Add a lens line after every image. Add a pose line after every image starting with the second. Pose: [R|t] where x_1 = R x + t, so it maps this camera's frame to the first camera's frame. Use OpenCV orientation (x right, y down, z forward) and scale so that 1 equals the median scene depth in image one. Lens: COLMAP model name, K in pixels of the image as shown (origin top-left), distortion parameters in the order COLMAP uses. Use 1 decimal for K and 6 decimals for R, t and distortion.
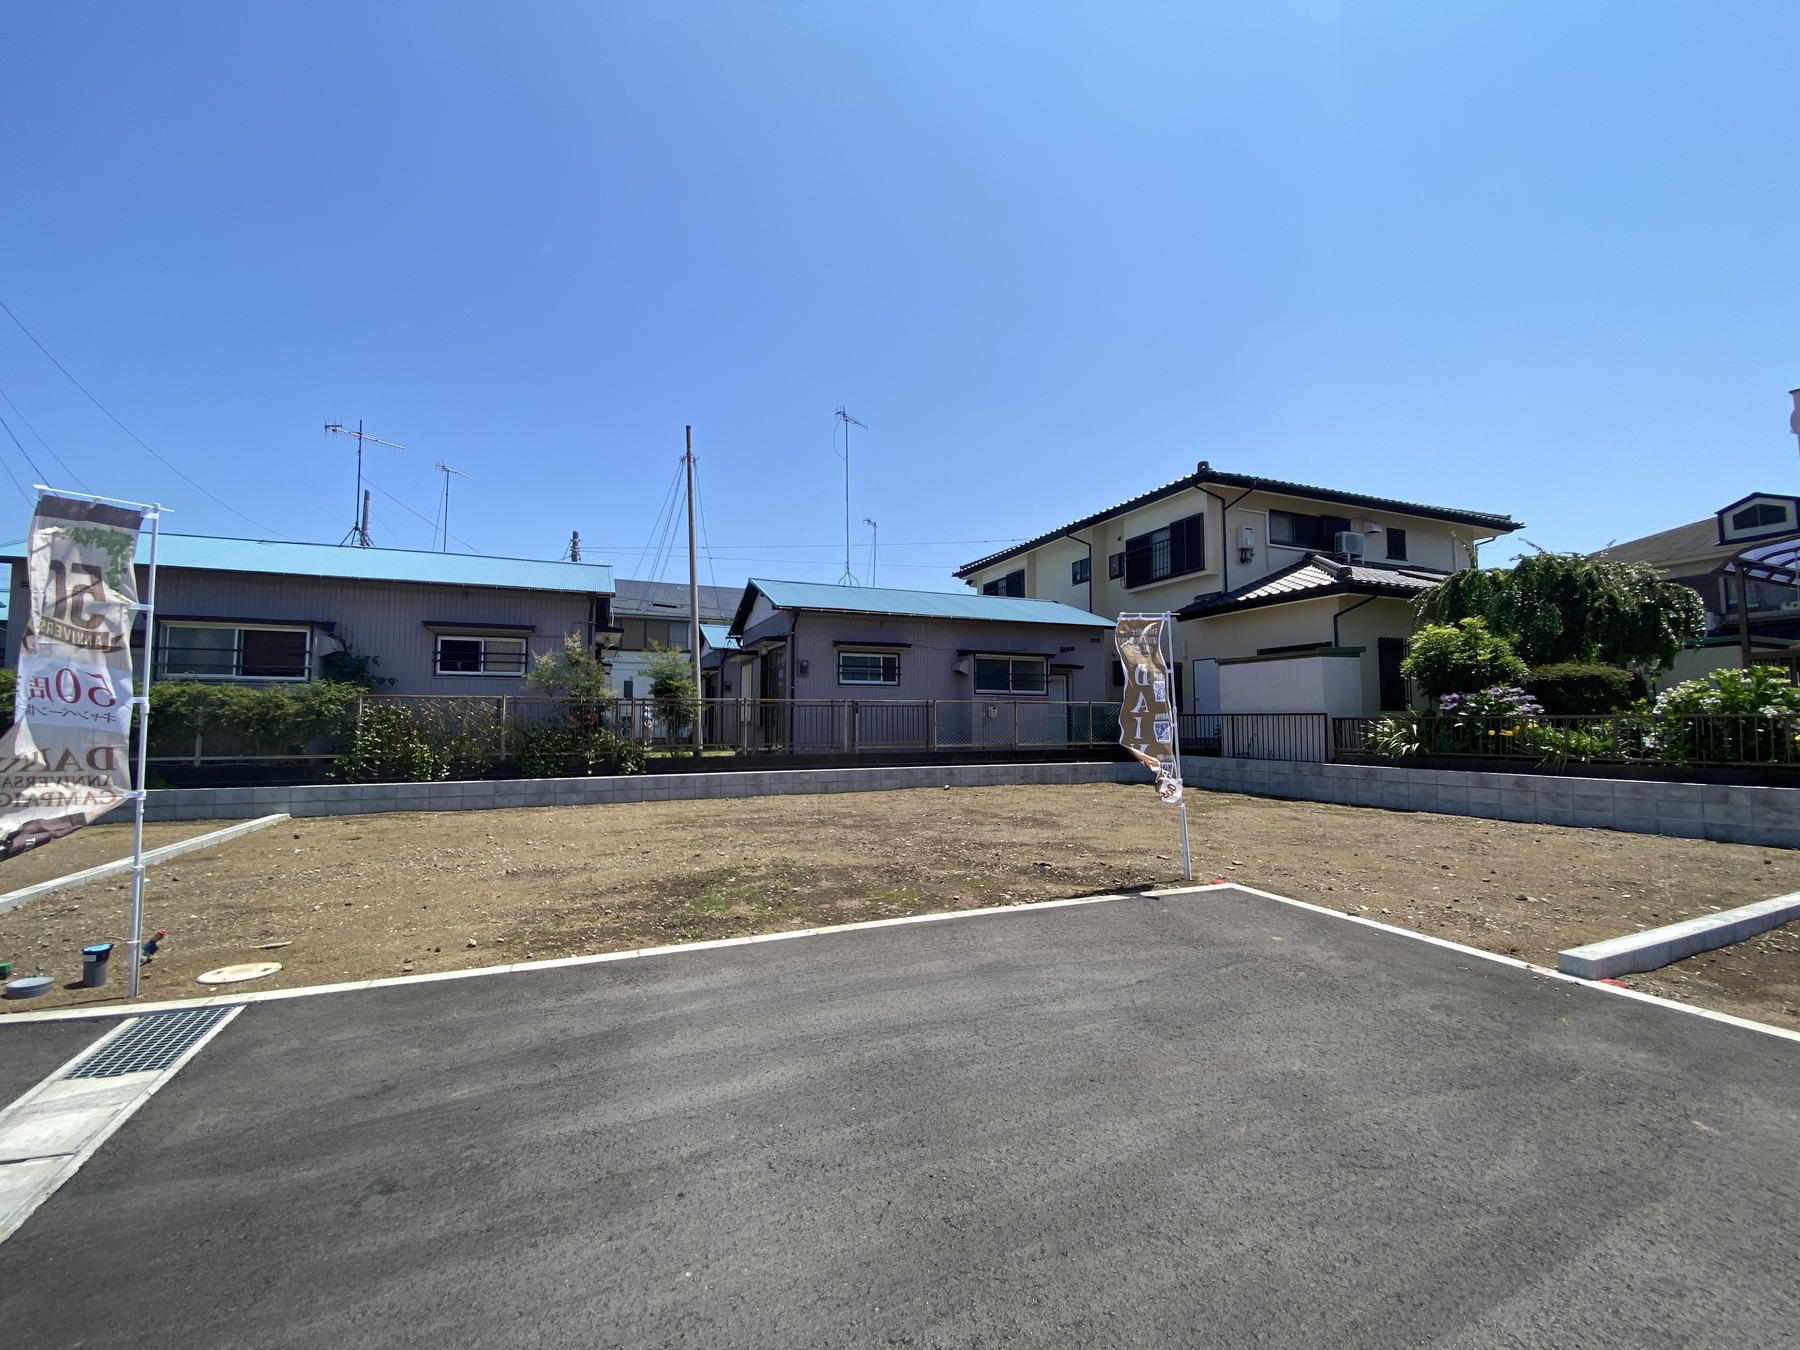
lens RADIAL K [[717.7, 0, 889.5], [0, 717.7, 680.2], [0, 0, 1]] dist [0.000336, -0.000223]
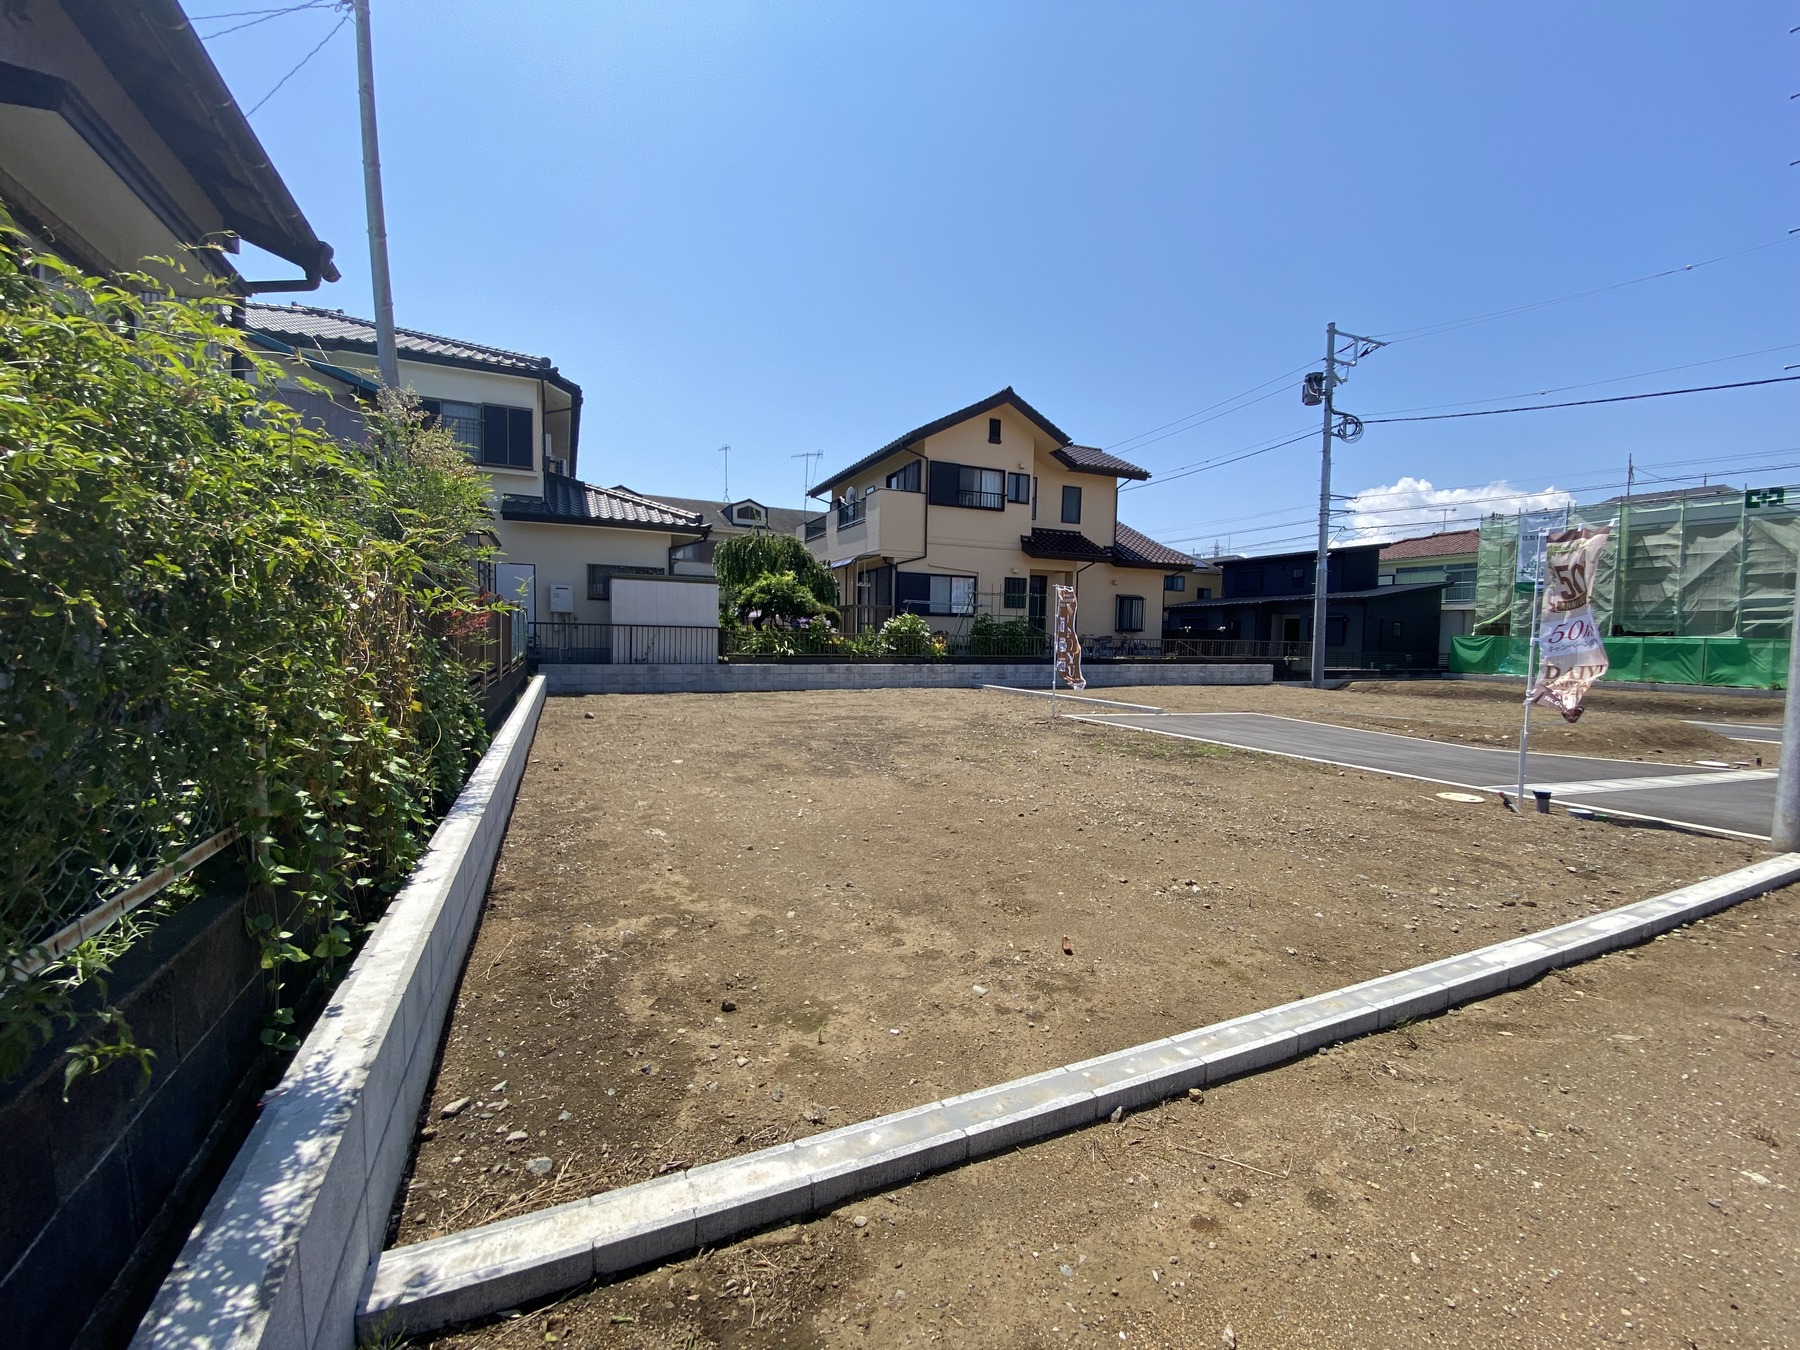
lens RADIAL K [[717.7, 0, 889.5], [0, 717.7, 680.2], [0, 0, 1]] dist [0.000336, -0.000223]
pose [[-0.027509, -0.030037, 0.999170, -0.601519], [-0.065306, 0.997467, 0.028188, 0.072437], [-0.997486, -0.064476, -0.029401, 0.603992]]
